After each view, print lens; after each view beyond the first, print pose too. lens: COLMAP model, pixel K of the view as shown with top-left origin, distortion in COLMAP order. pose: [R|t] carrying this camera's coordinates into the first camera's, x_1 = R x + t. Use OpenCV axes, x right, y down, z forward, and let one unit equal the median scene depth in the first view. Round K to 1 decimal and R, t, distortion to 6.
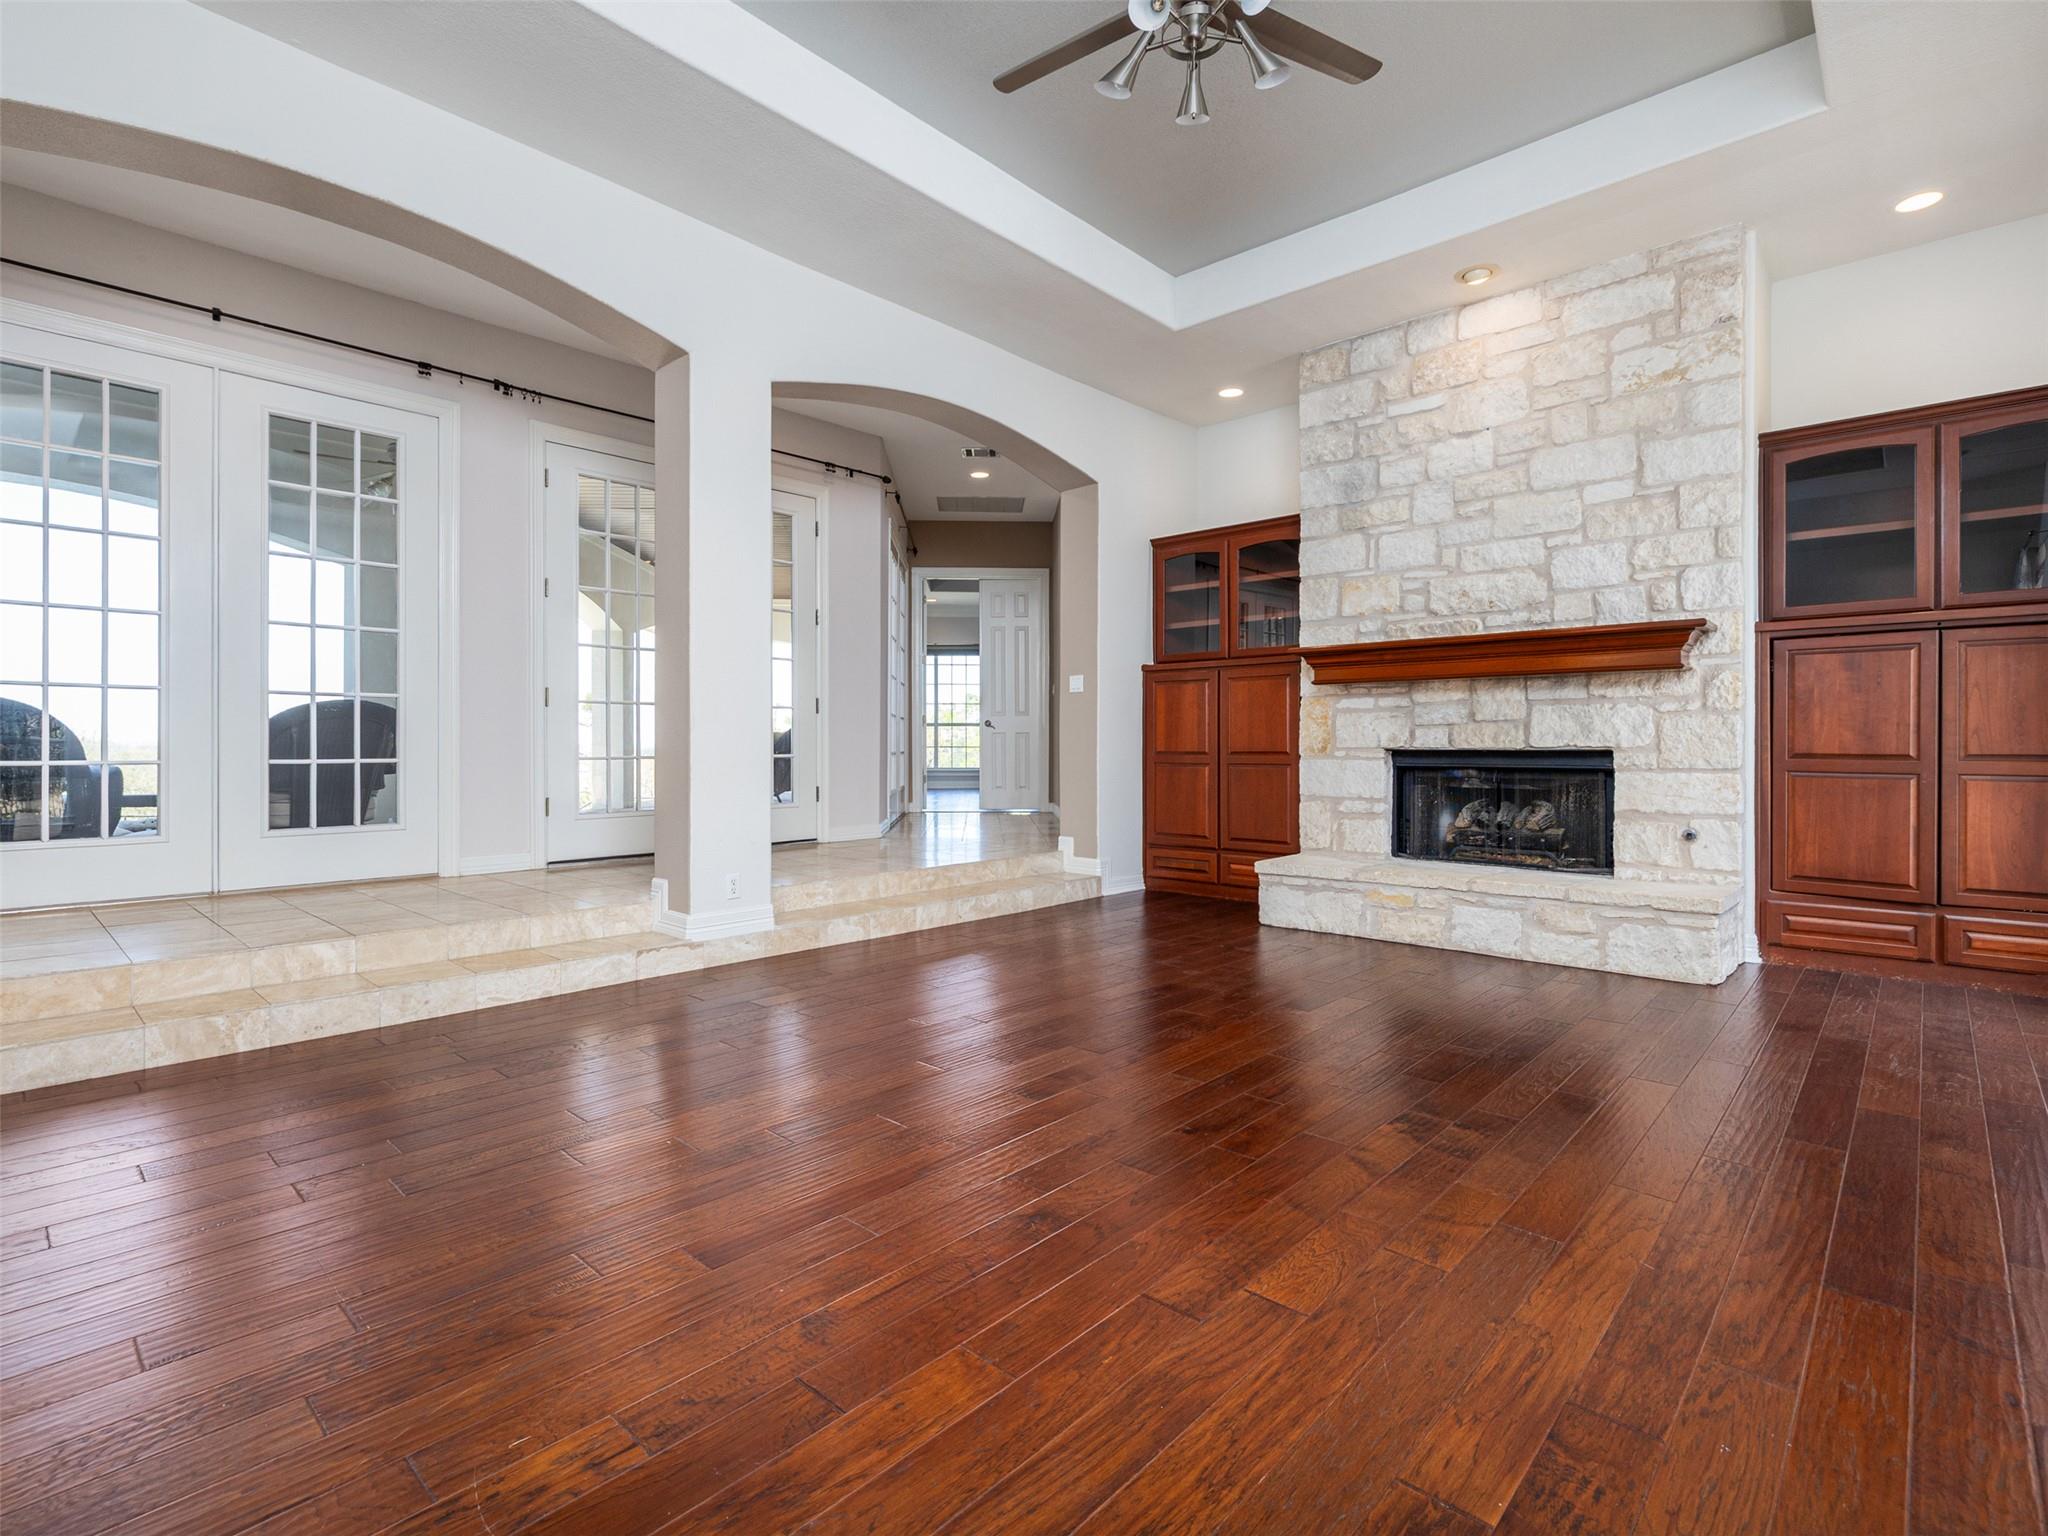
lens RADIAL K [[972.3, 0, 1025.0], [0, 972.3, 752.2], [0, 0, 1]] dist [-0.002496, 0.000210]
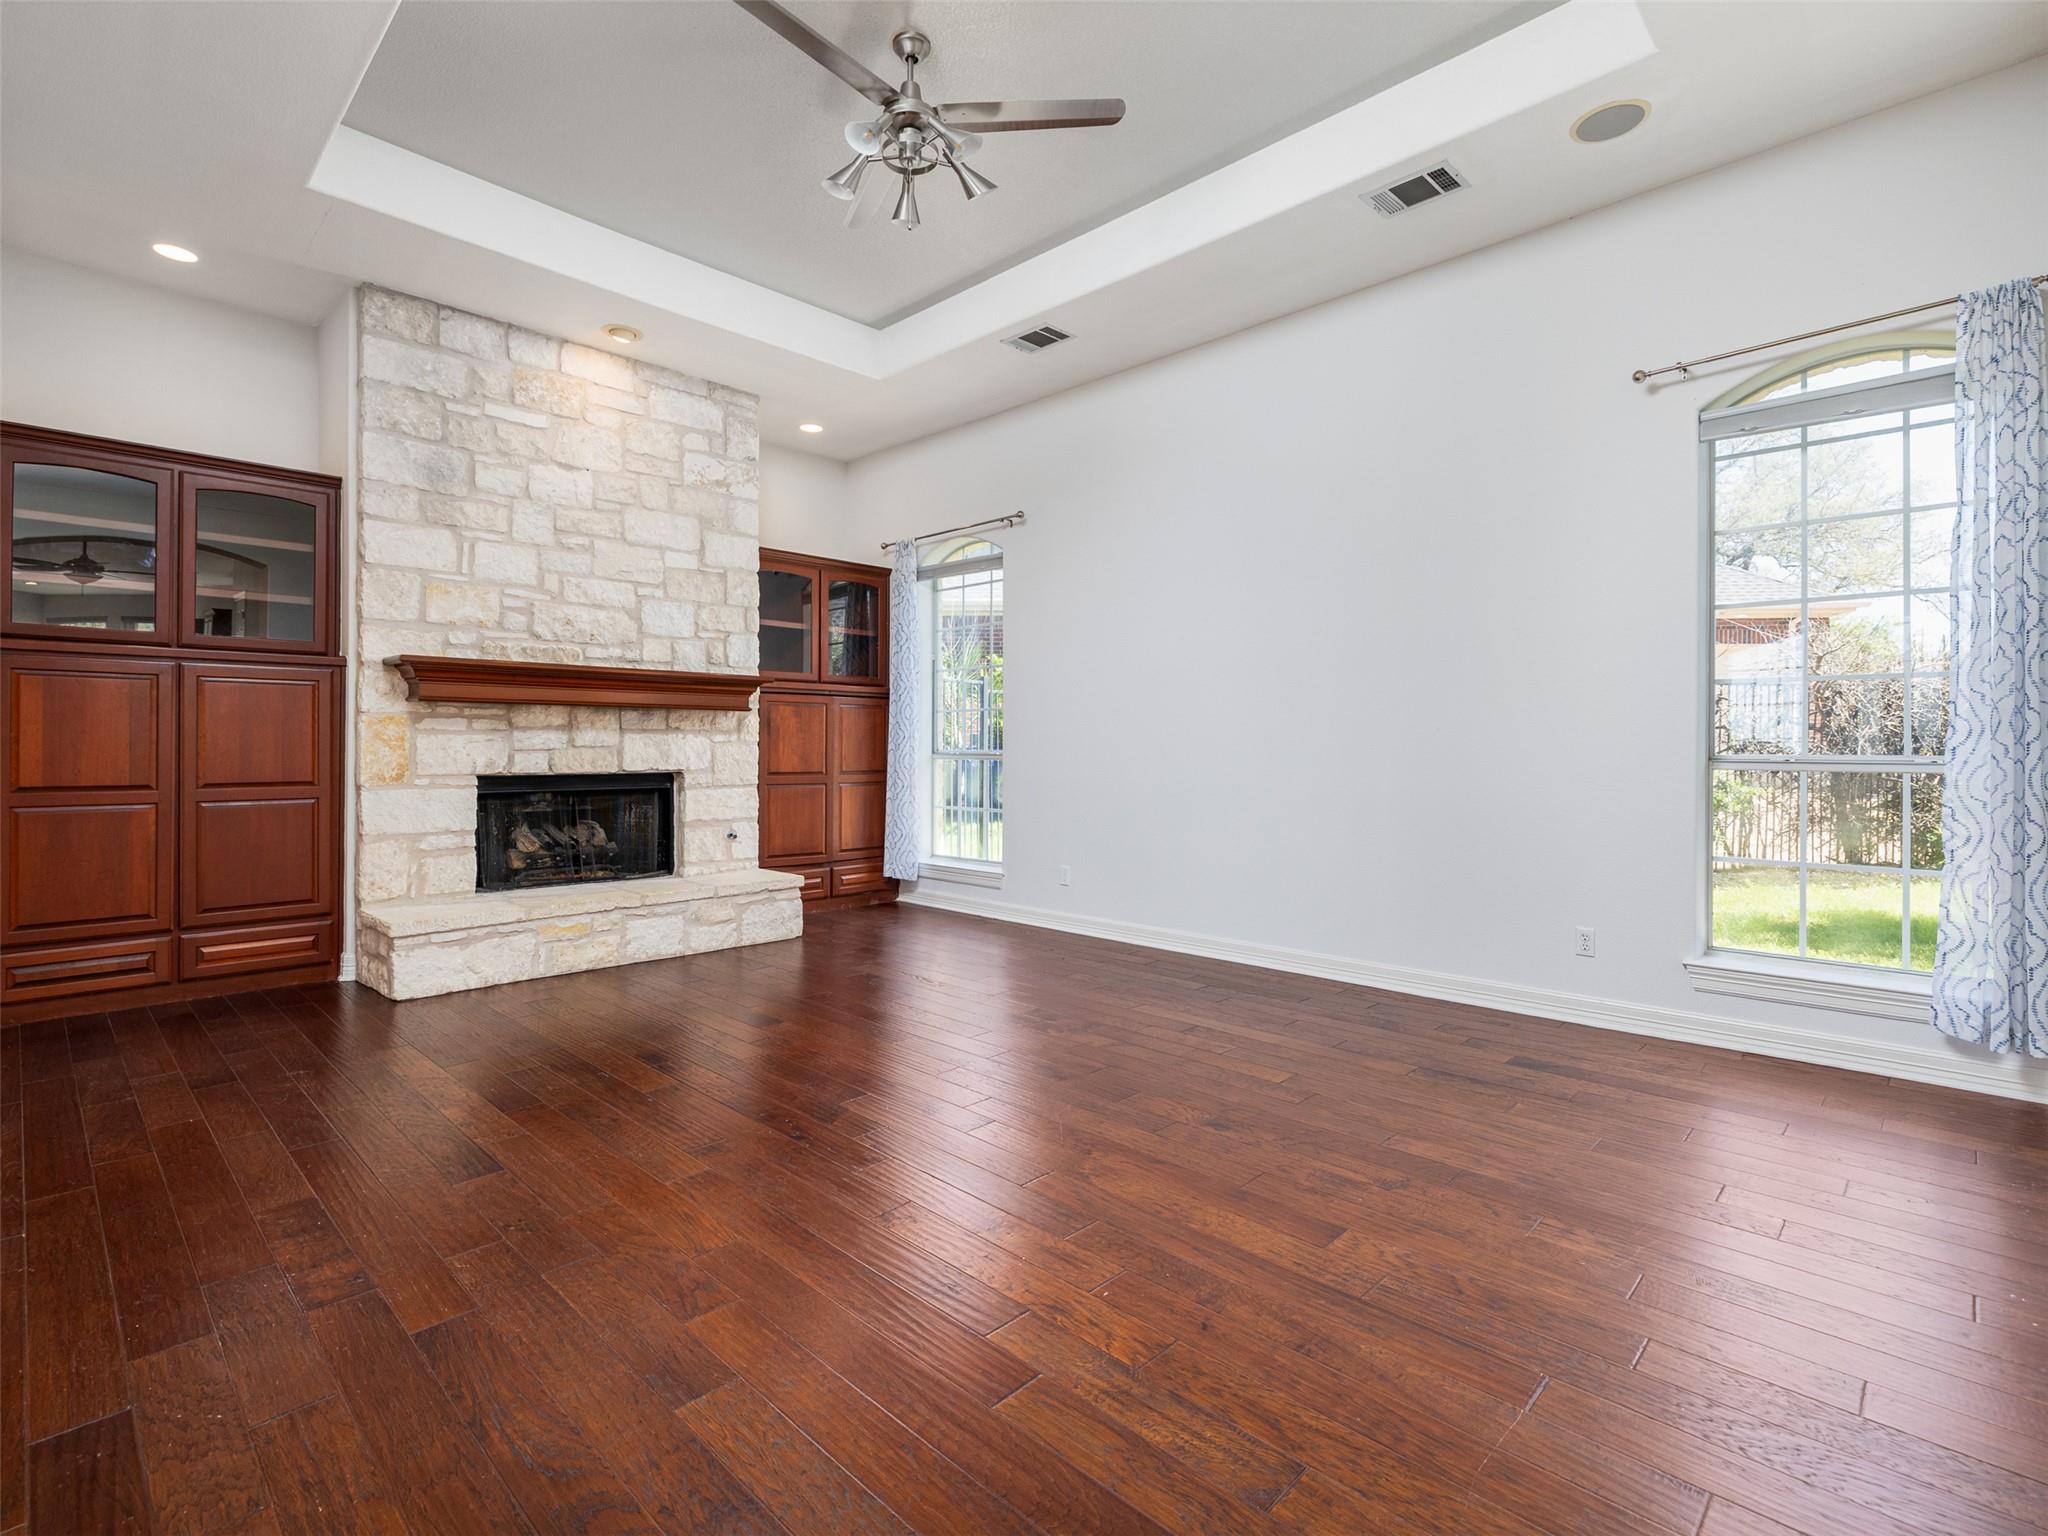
lens RADIAL K [[972.3, 0, 1025.0], [0, 972.3, 752.2], [0, 0, 1]] dist [-0.002496, 0.000210]
pose [[0.032991, -0.004720, 0.999445, -0.556413], [0.004787, 0.999978, 0.004565, -0.028395], [-0.999444, 0.004634, 0.033013, 0.485479]]
